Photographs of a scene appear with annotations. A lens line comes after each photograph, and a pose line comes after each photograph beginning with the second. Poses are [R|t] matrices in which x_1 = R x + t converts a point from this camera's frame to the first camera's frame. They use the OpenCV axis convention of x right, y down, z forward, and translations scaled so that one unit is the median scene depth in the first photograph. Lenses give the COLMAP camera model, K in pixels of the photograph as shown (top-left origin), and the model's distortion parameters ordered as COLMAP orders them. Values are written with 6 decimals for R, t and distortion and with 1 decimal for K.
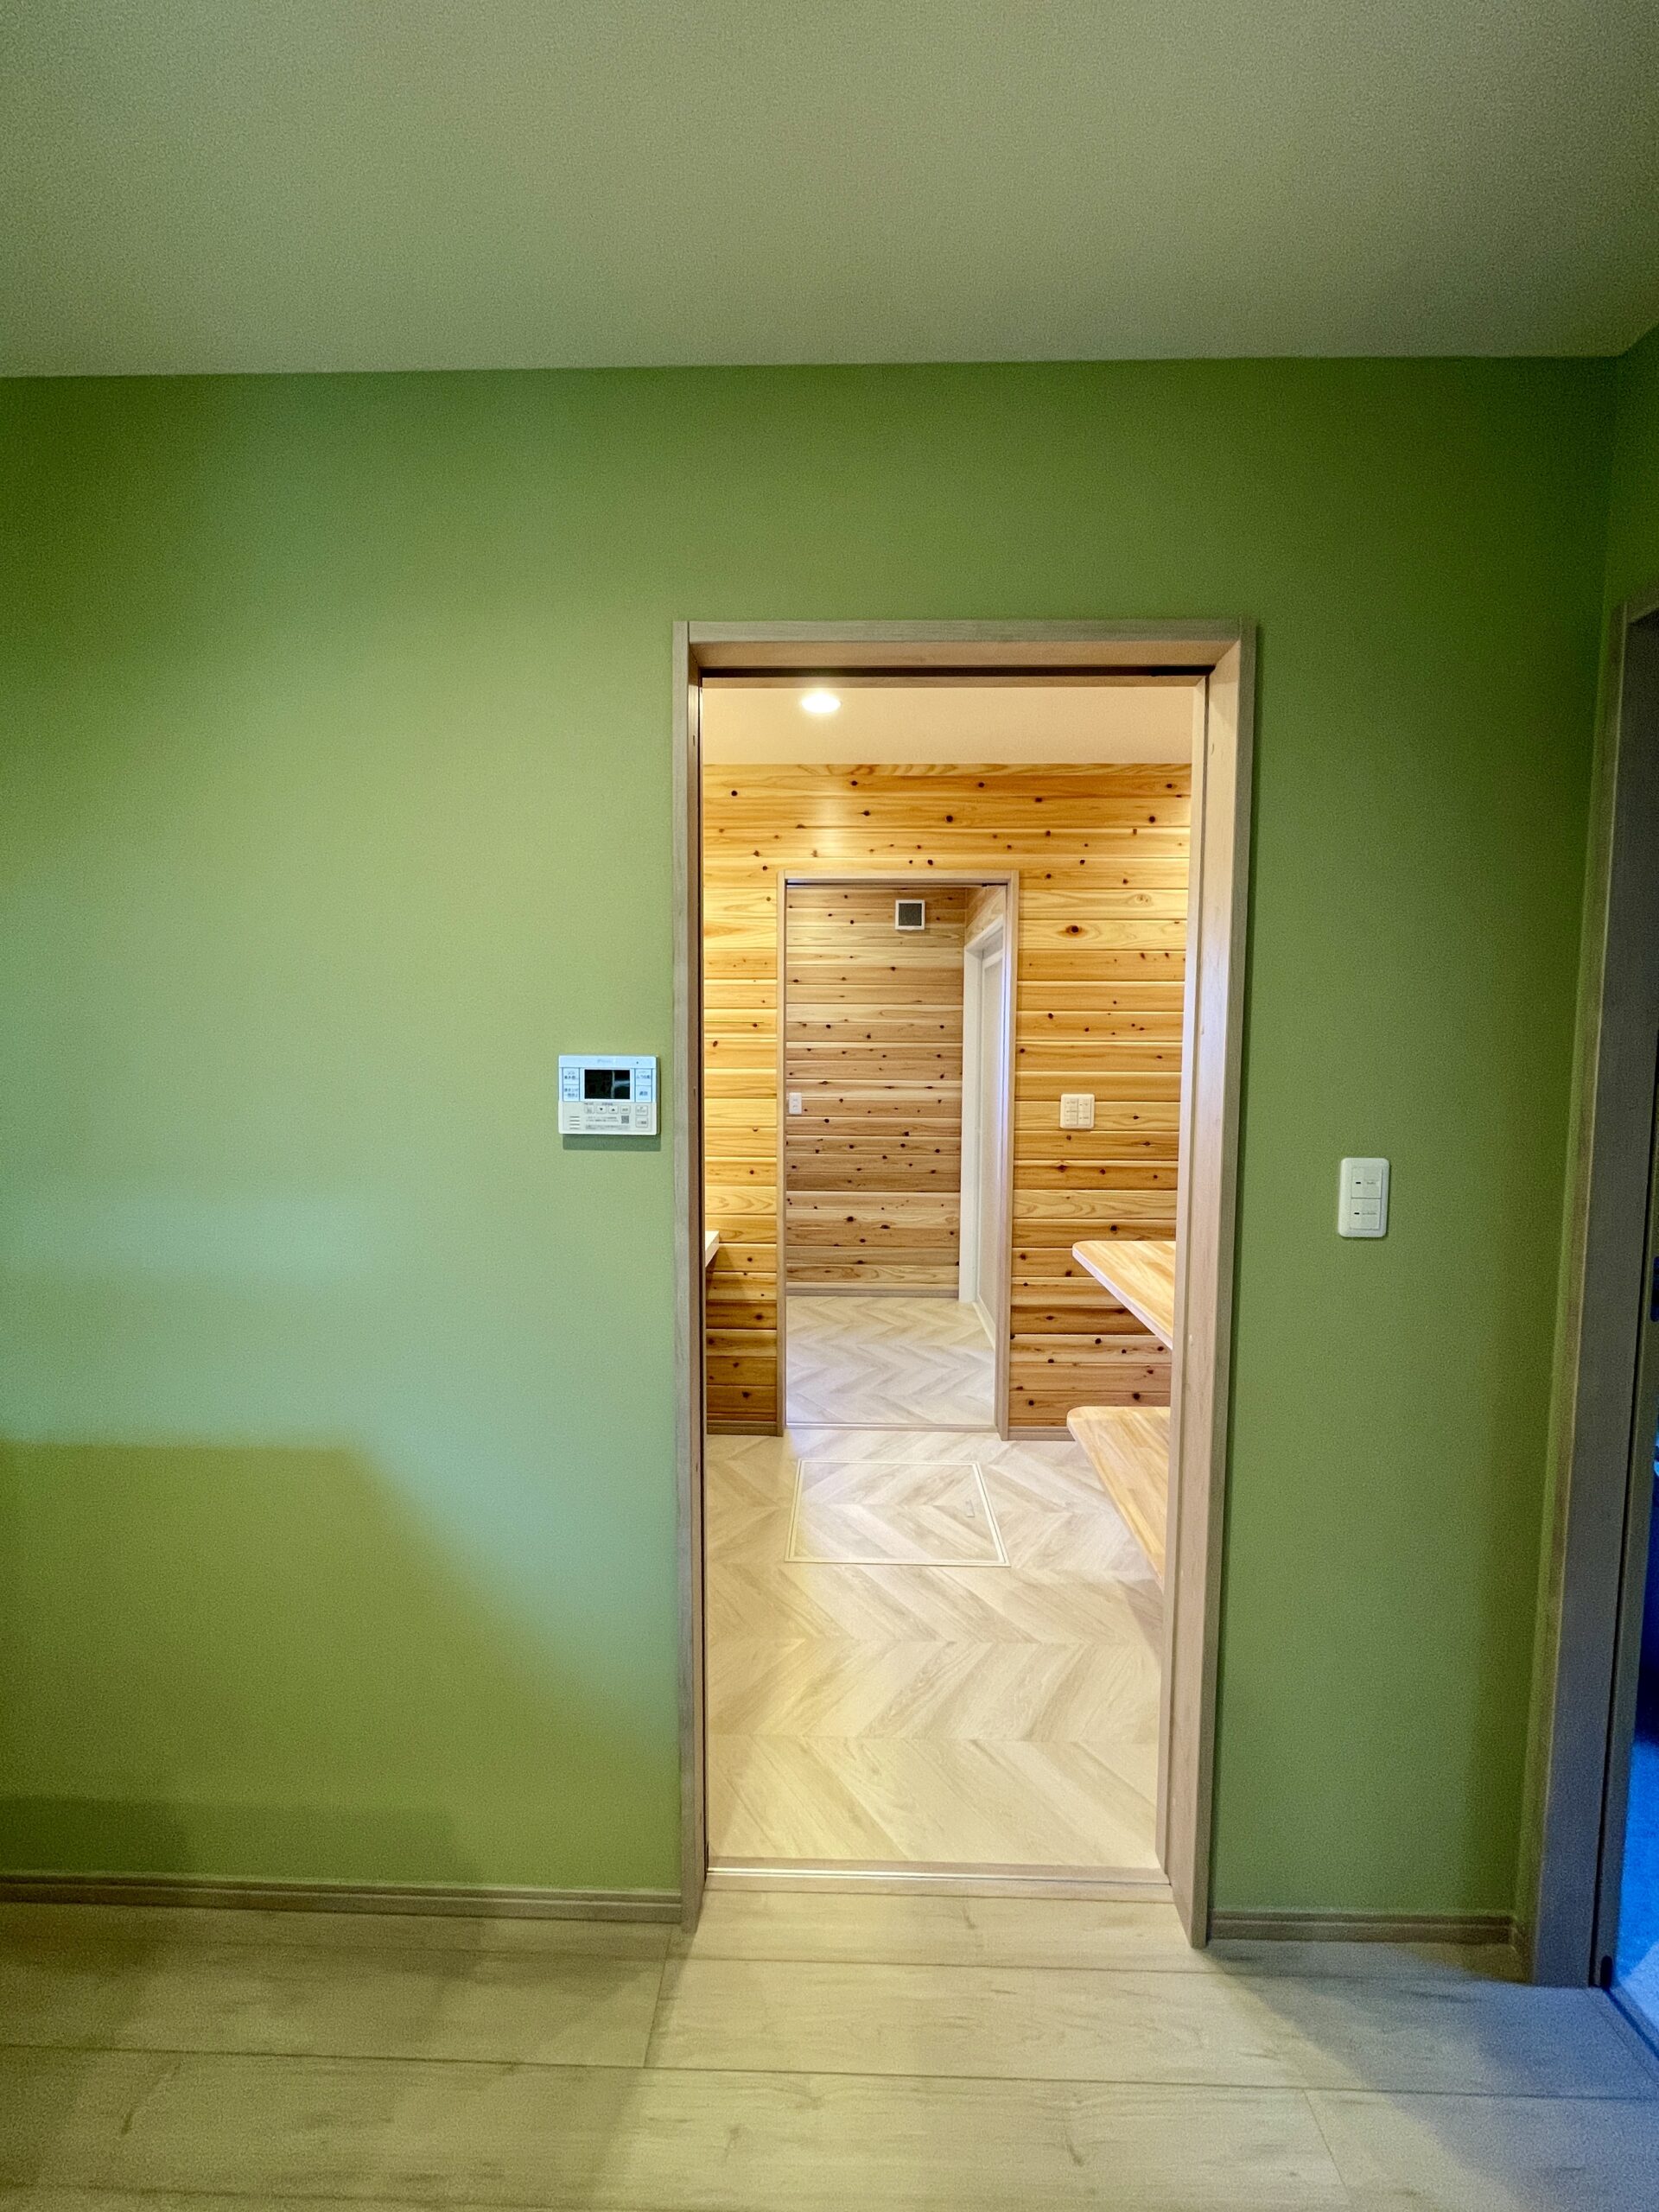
lens RADIAL K [[896.4, 0, 827.2], [0, 896.4, 1105.5], [0, 0, 1]] dist [-0.002353, -0.000820]
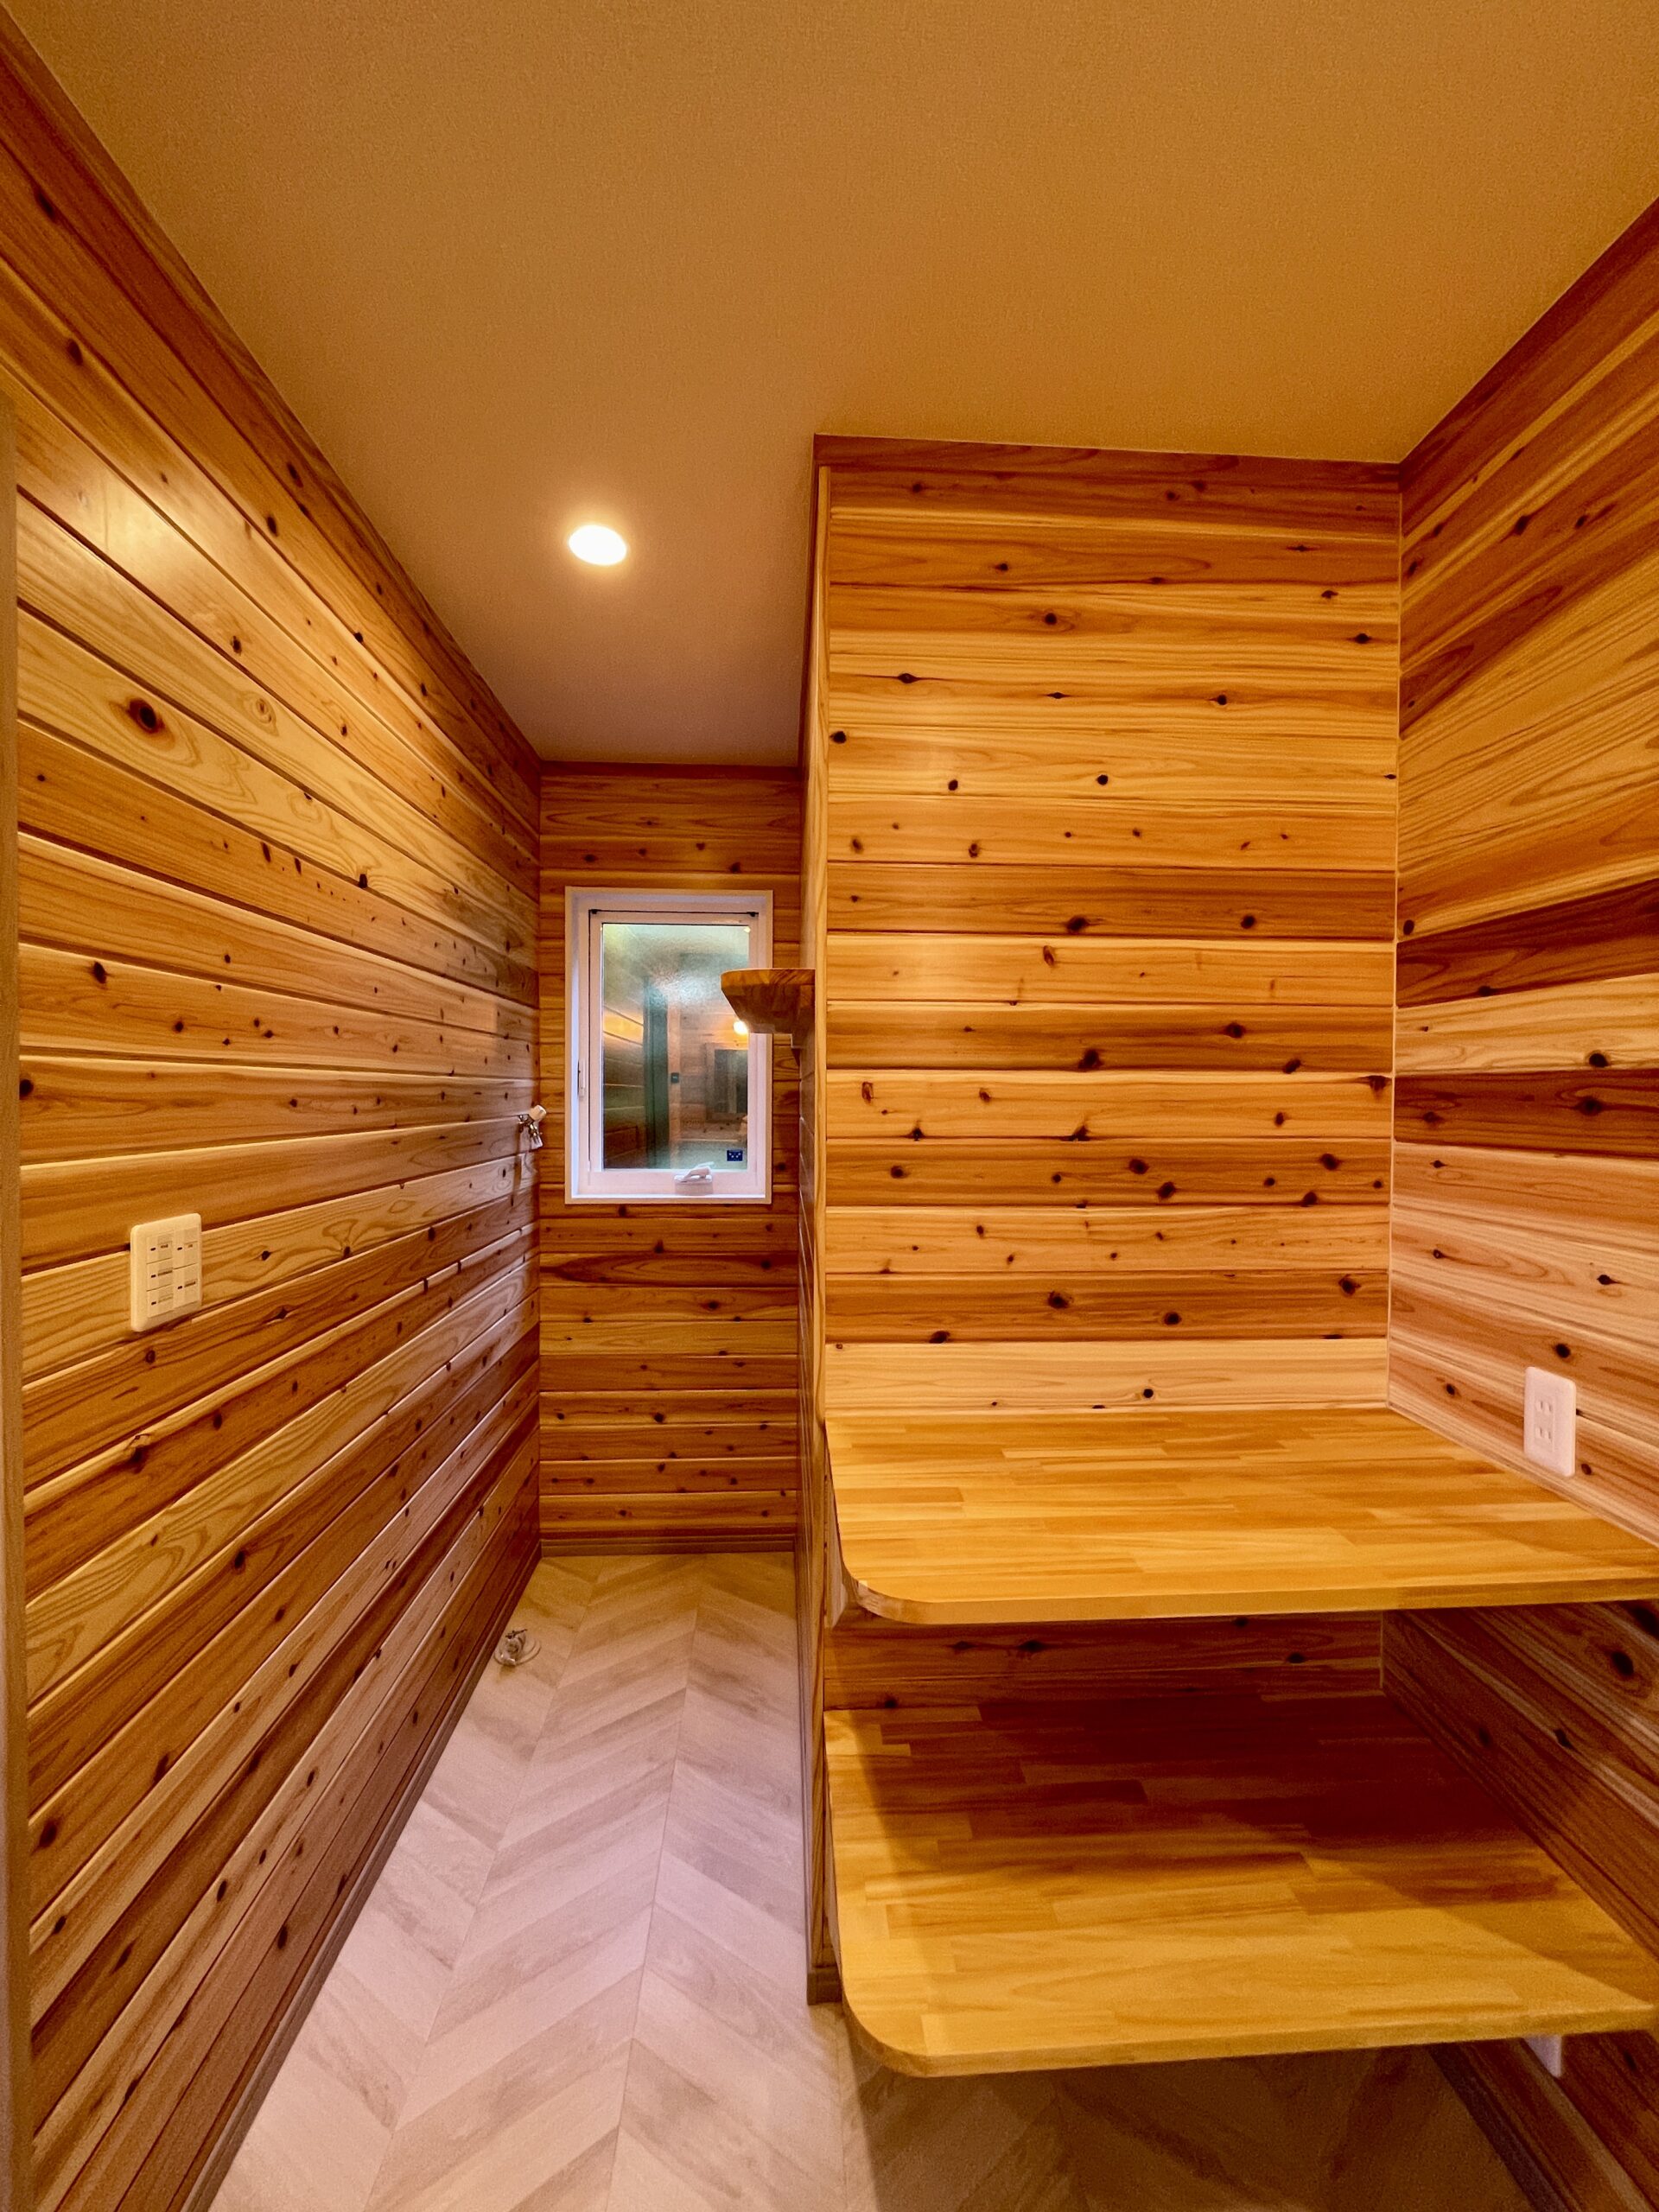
lens RADIAL K [[896.4, 0, 827.2], [0, 896.4, 1105.5], [0, 0, 1]] dist [-0.002353, -0.000820]
pose [[-0.088109, -0.021390, 0.995881, -0.071608], [0.061228, 0.997763, 0.026847, -0.048163], [-0.994227, 0.063341, -0.086602, 0.778383]]
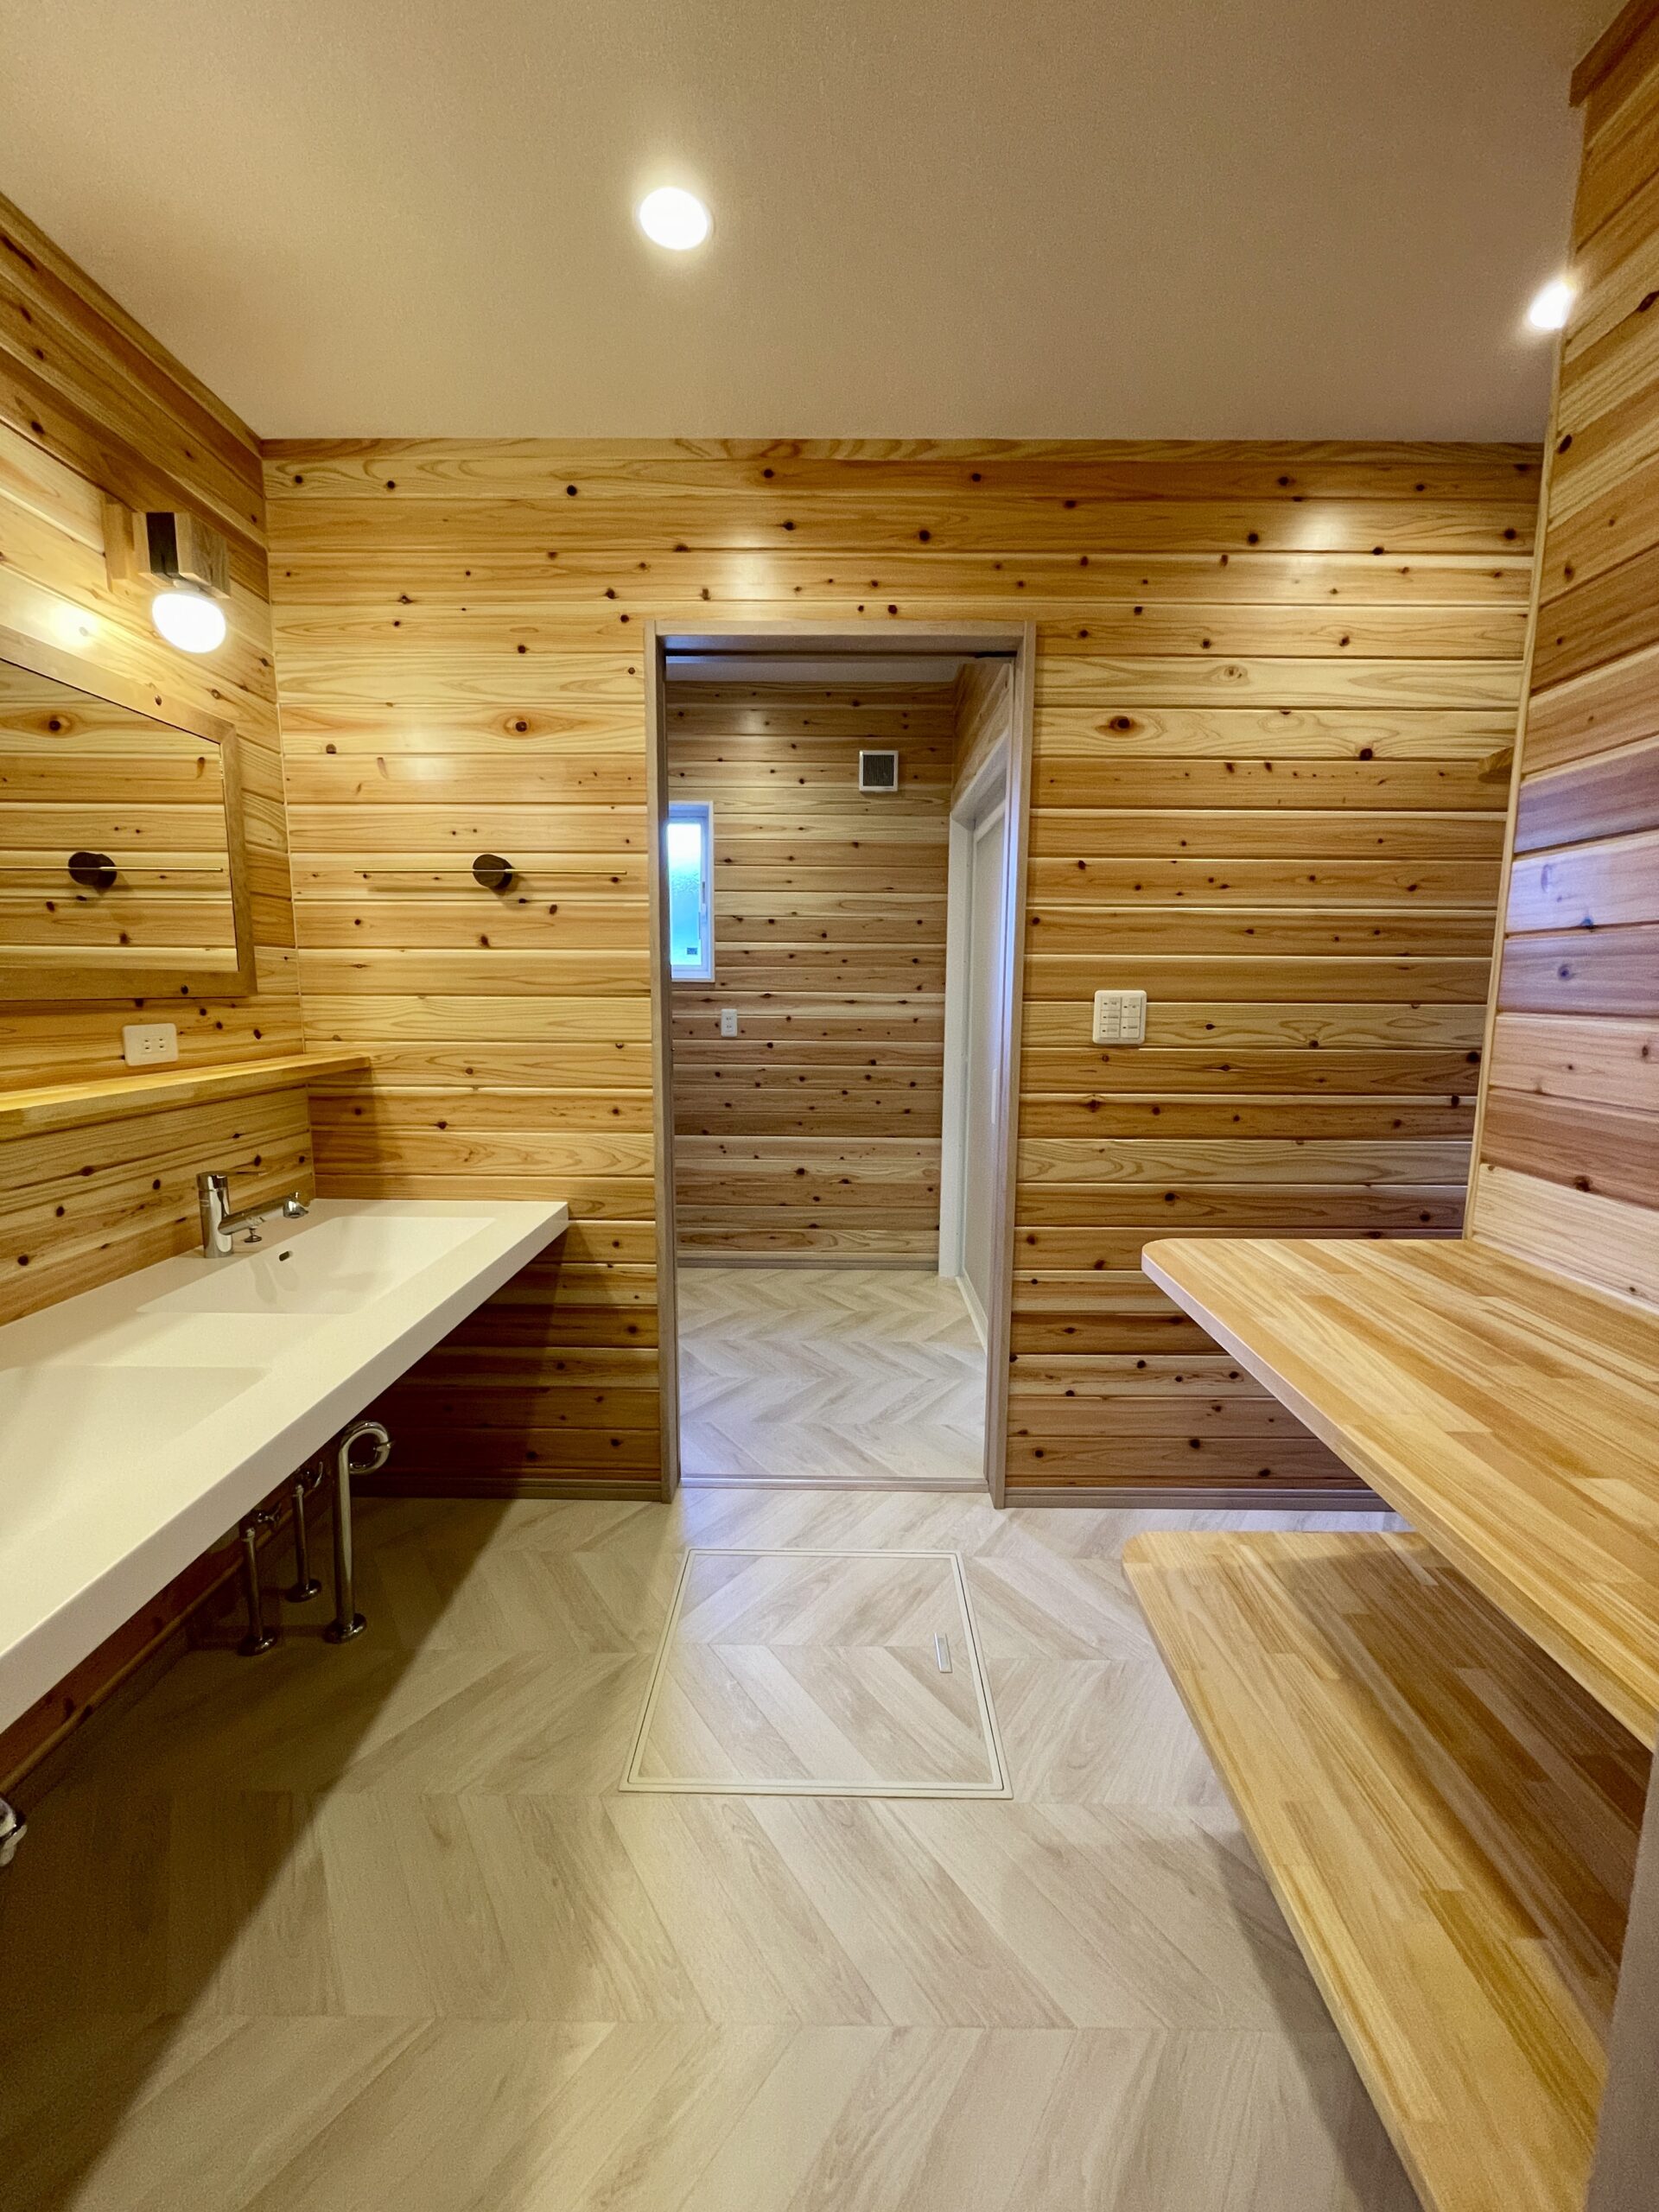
lens RADIAL K [[896.4, 0, 827.2], [0, 896.4, 1105.5], [0, 0, 1]] dist [-0.002353, -0.000820]
pose [[0.999897, 0.000156, 0.014343, 0.060105], [-0.001115, 0.997760, 0.066891, 0.026908], [-0.014300, -0.066900, 0.997657, 0.356306]]
